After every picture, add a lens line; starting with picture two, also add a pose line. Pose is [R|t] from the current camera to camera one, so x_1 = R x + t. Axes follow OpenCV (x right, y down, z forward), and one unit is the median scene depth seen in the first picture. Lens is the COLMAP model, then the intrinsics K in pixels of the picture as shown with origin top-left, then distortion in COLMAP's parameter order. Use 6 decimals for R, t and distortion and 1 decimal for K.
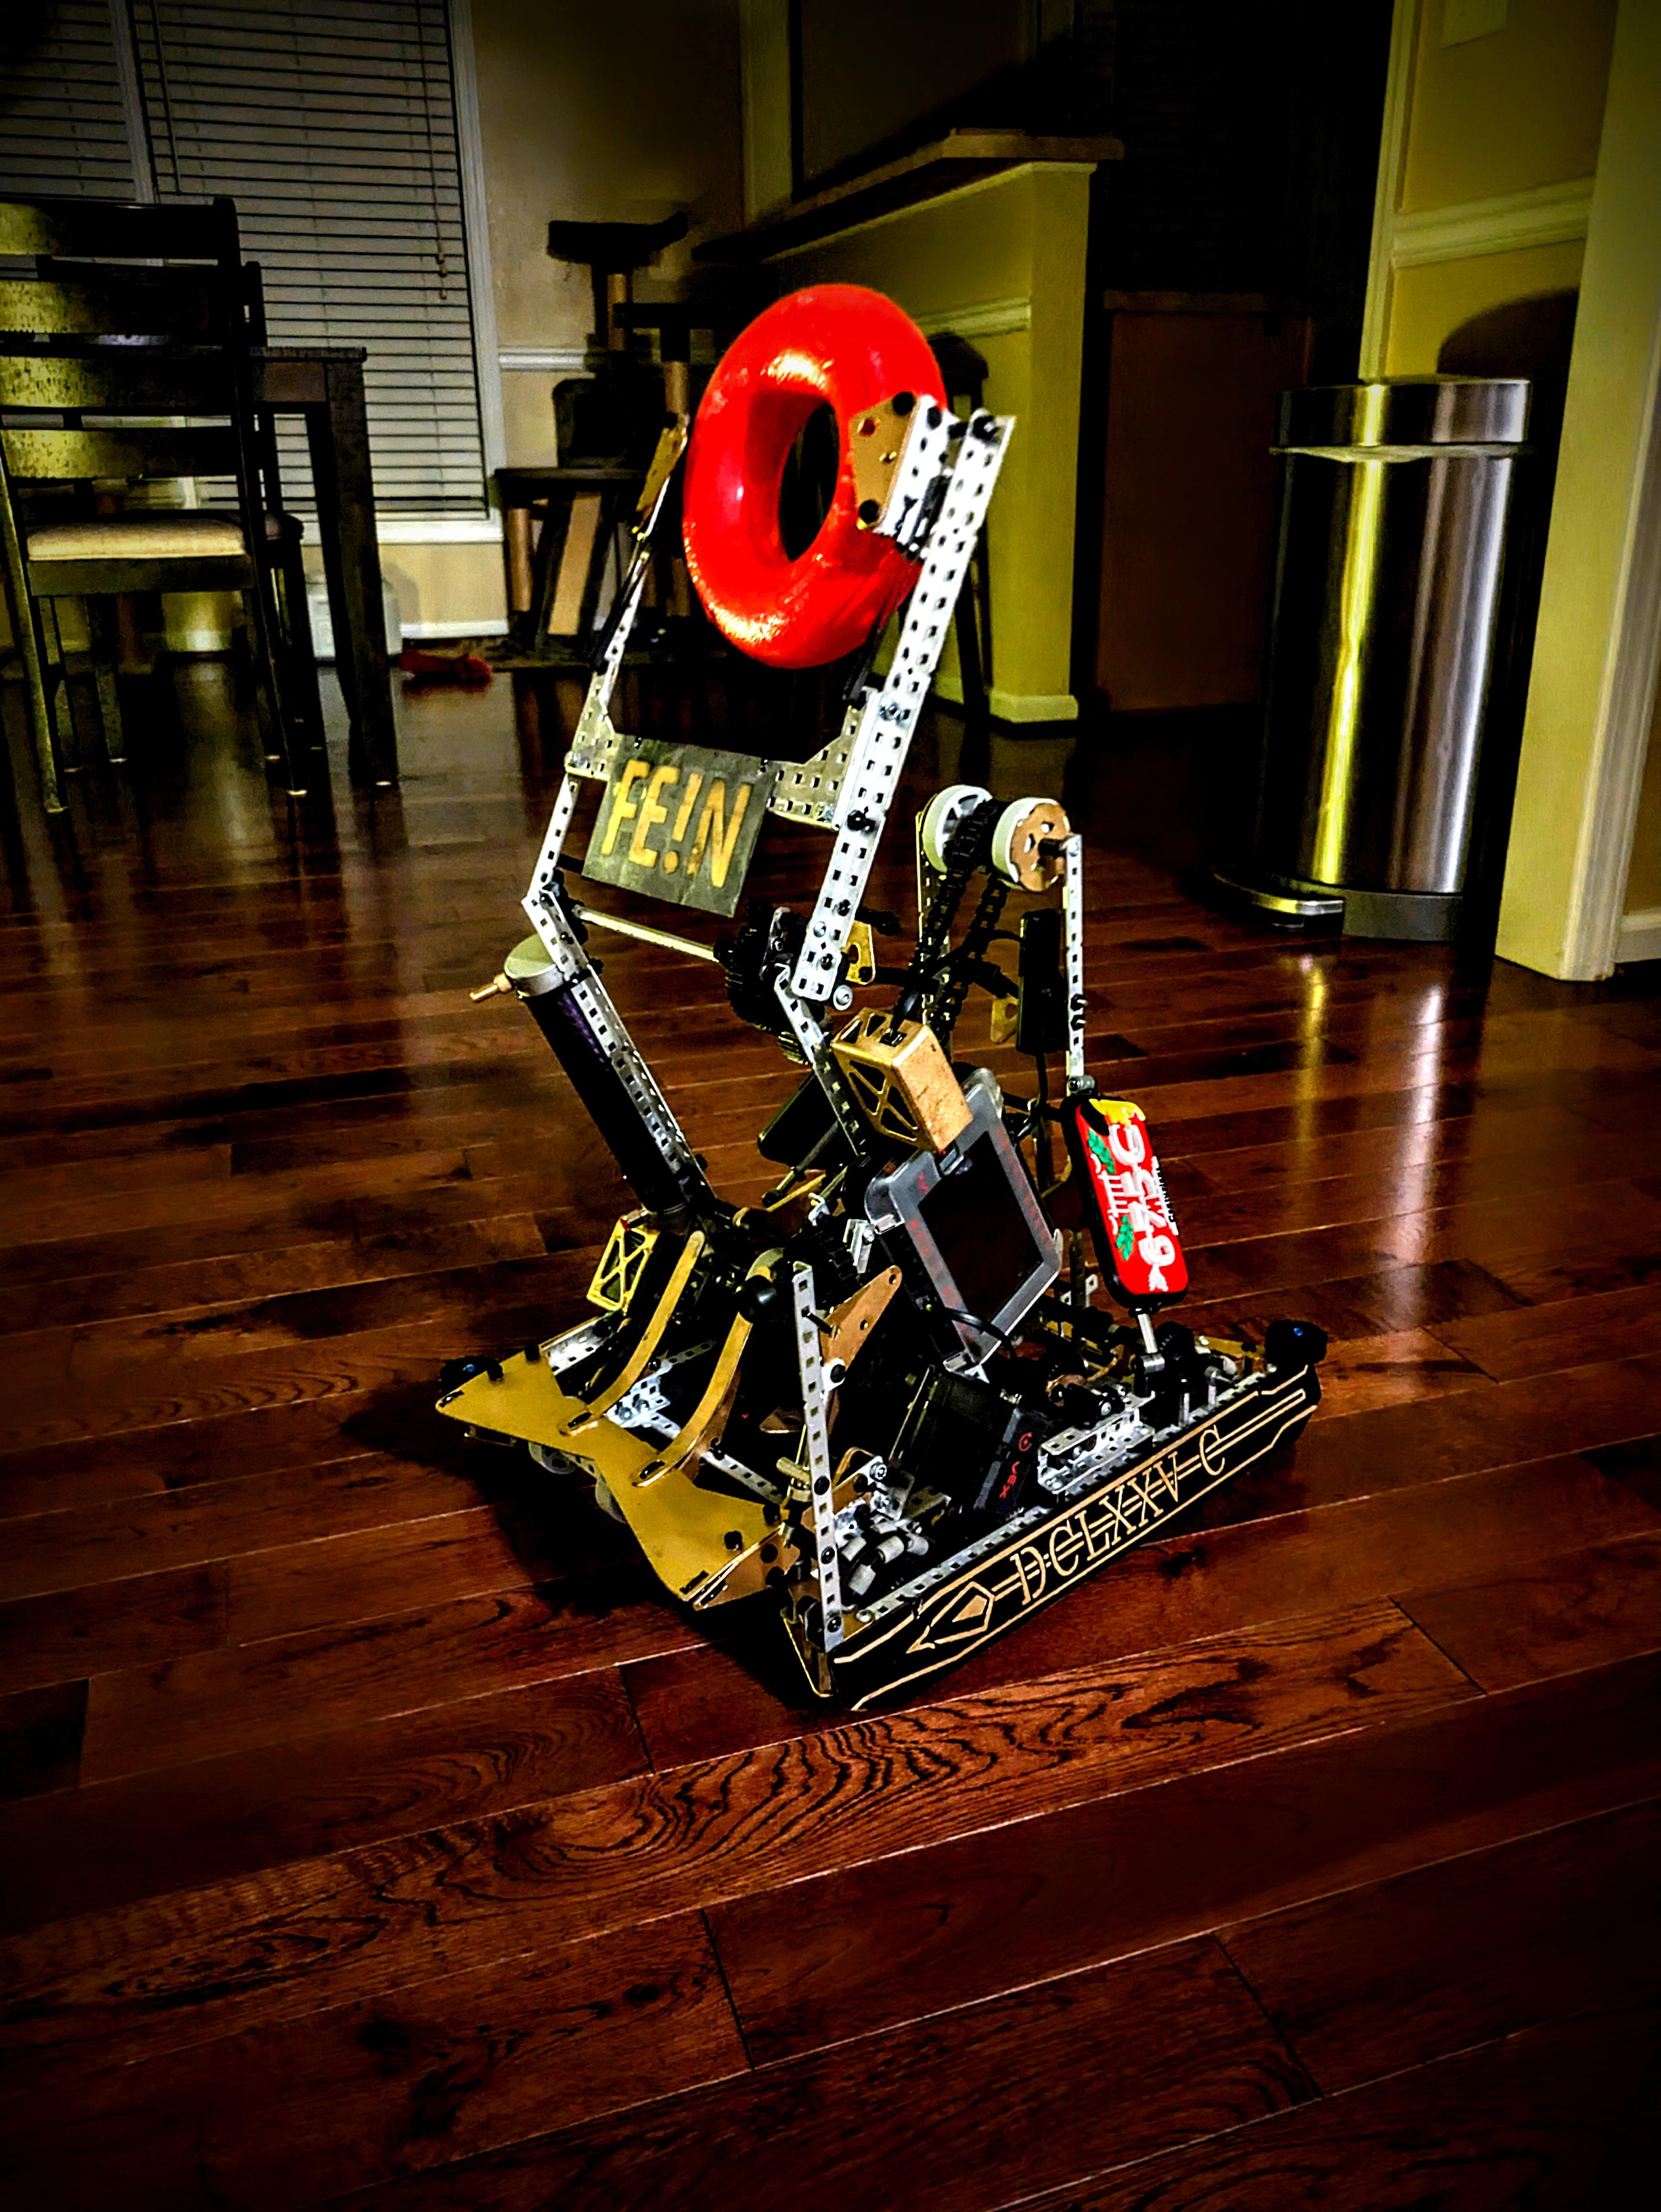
lens RADIAL K [[1661.2, 0, 830.5], [0, 1661.2, 1106.0], [0, 0, 1]] dist [0.028922, -0.083651]
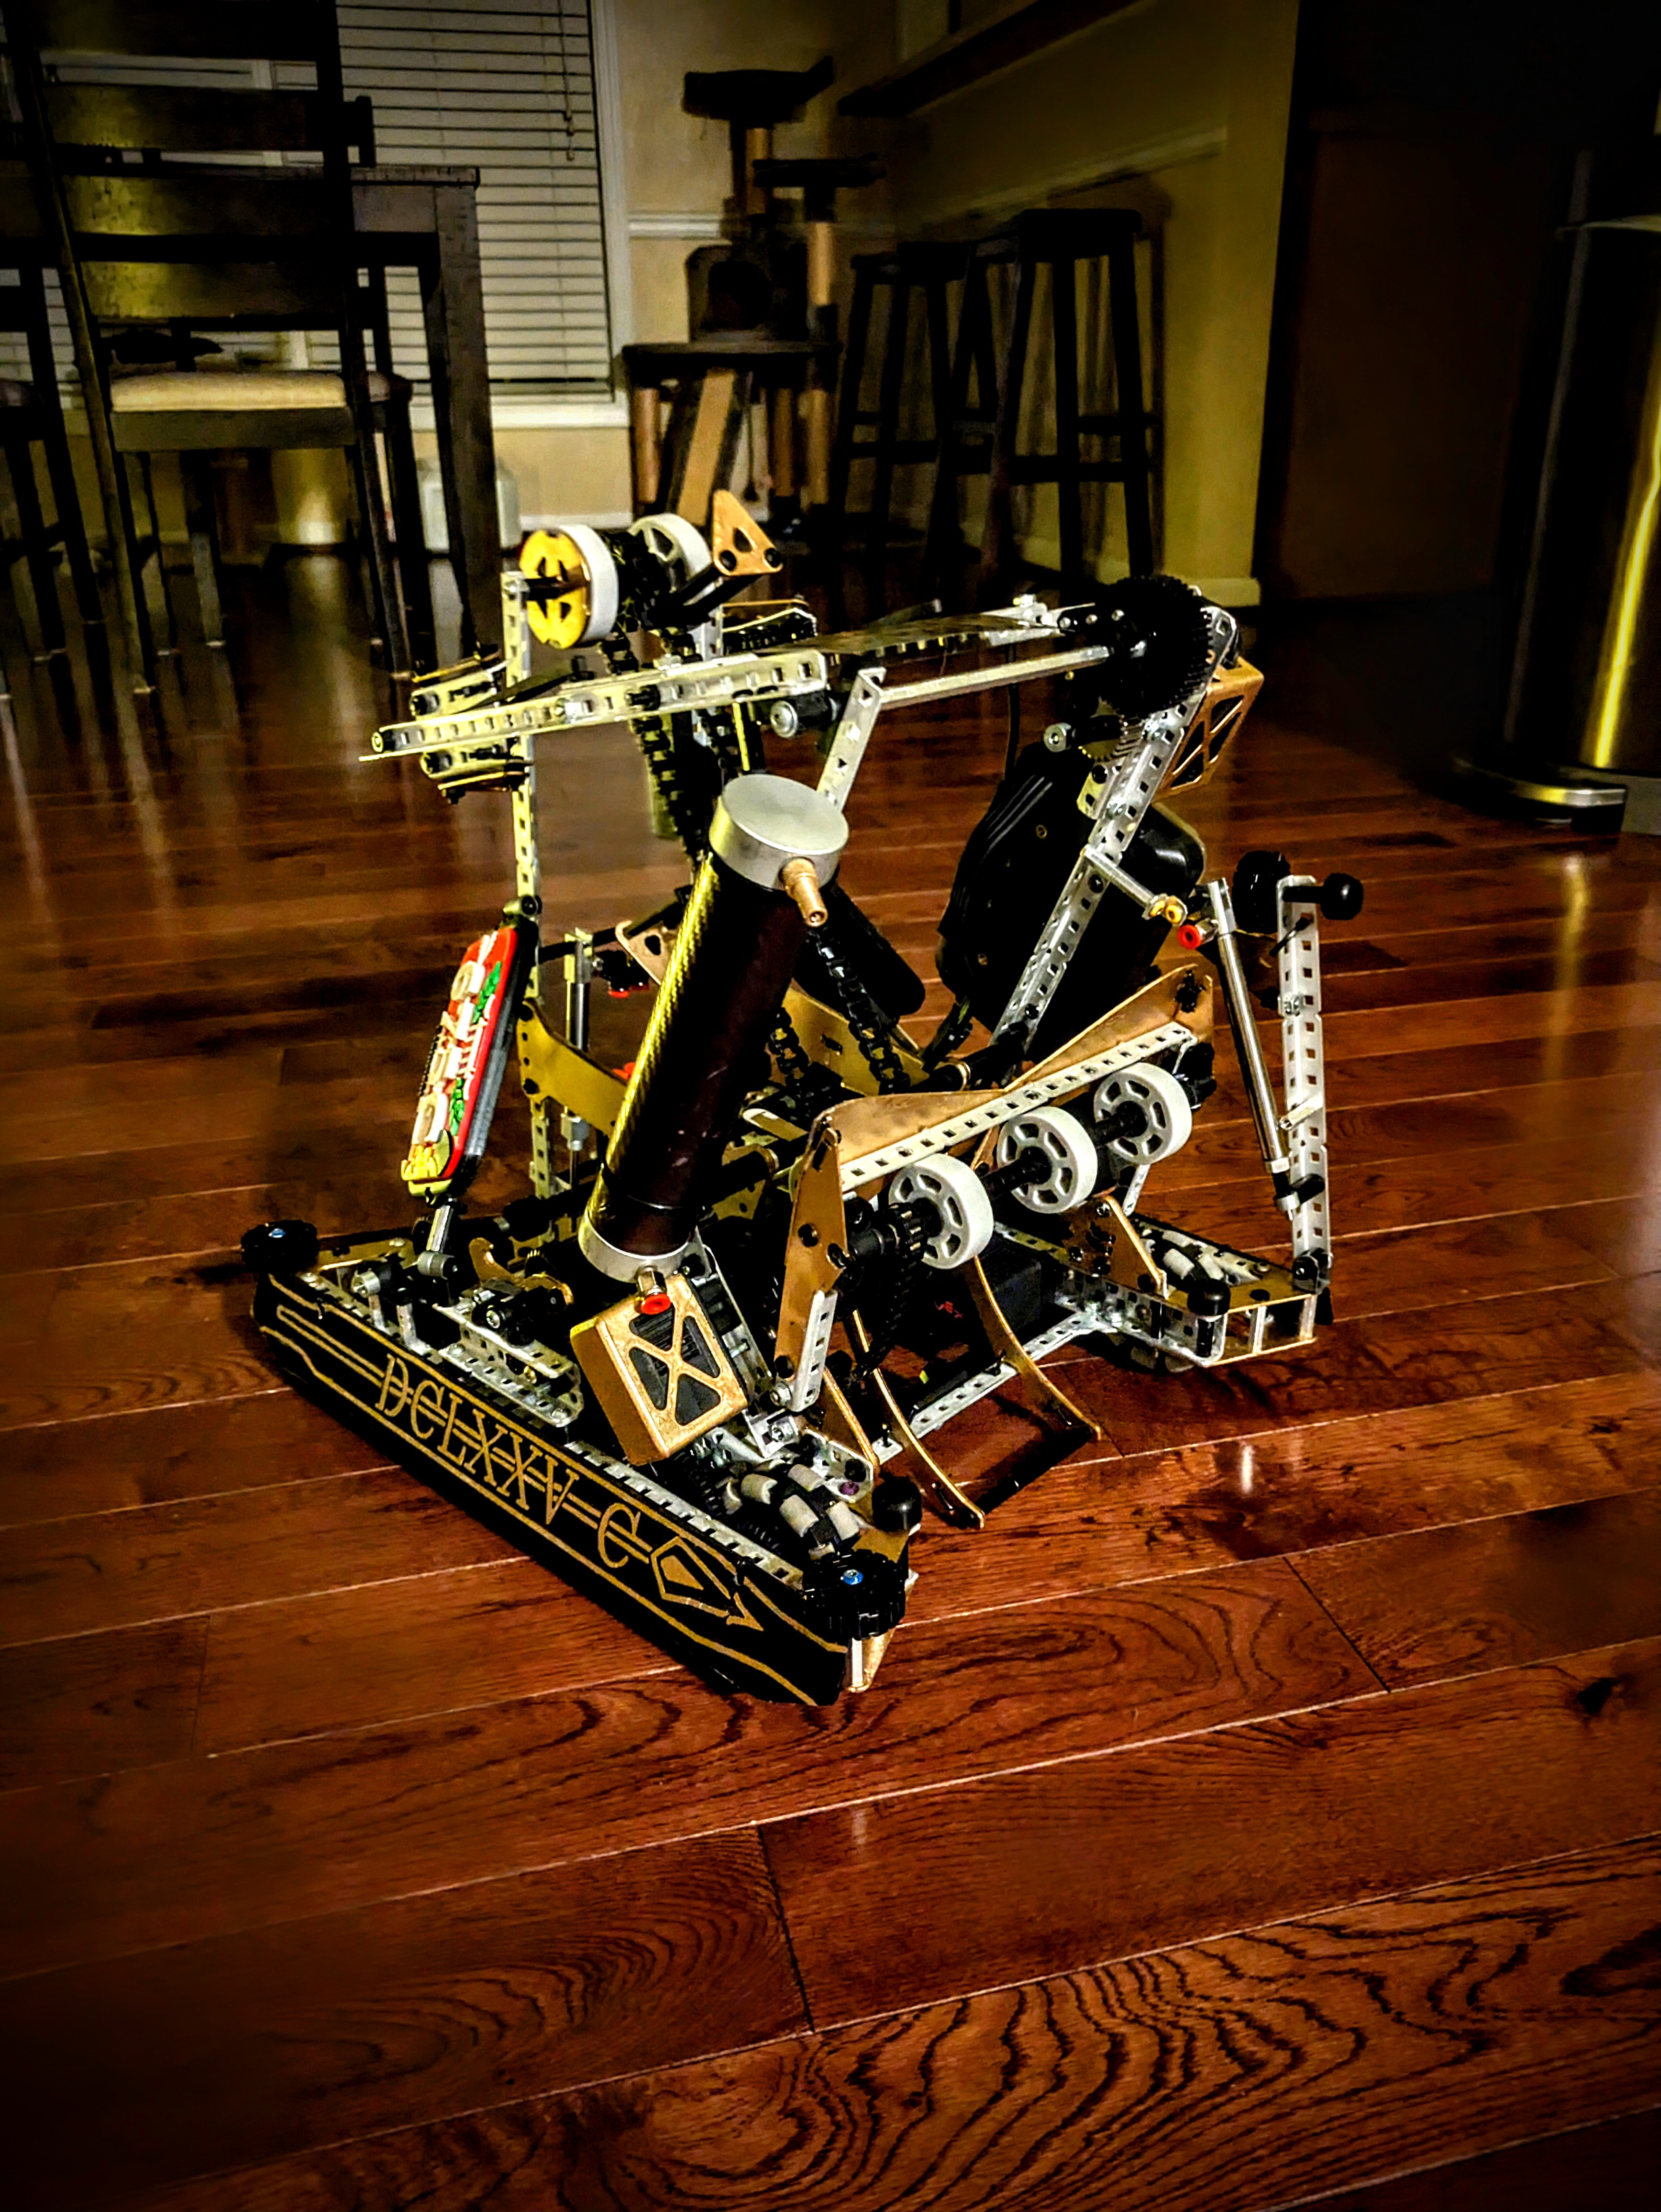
lens RADIAL K [[1661.2, 0, 830.5], [0, 1661.2, 1106.0], [0, 0, 1]] dist [0.028922, -0.083651]
pose [[0.997346, 0.025413, -0.068223, -0.057431], [-0.022669, 0.998914, 0.040712, 0.020951], [0.069183, -0.039057, 0.996839, 0.338644]]
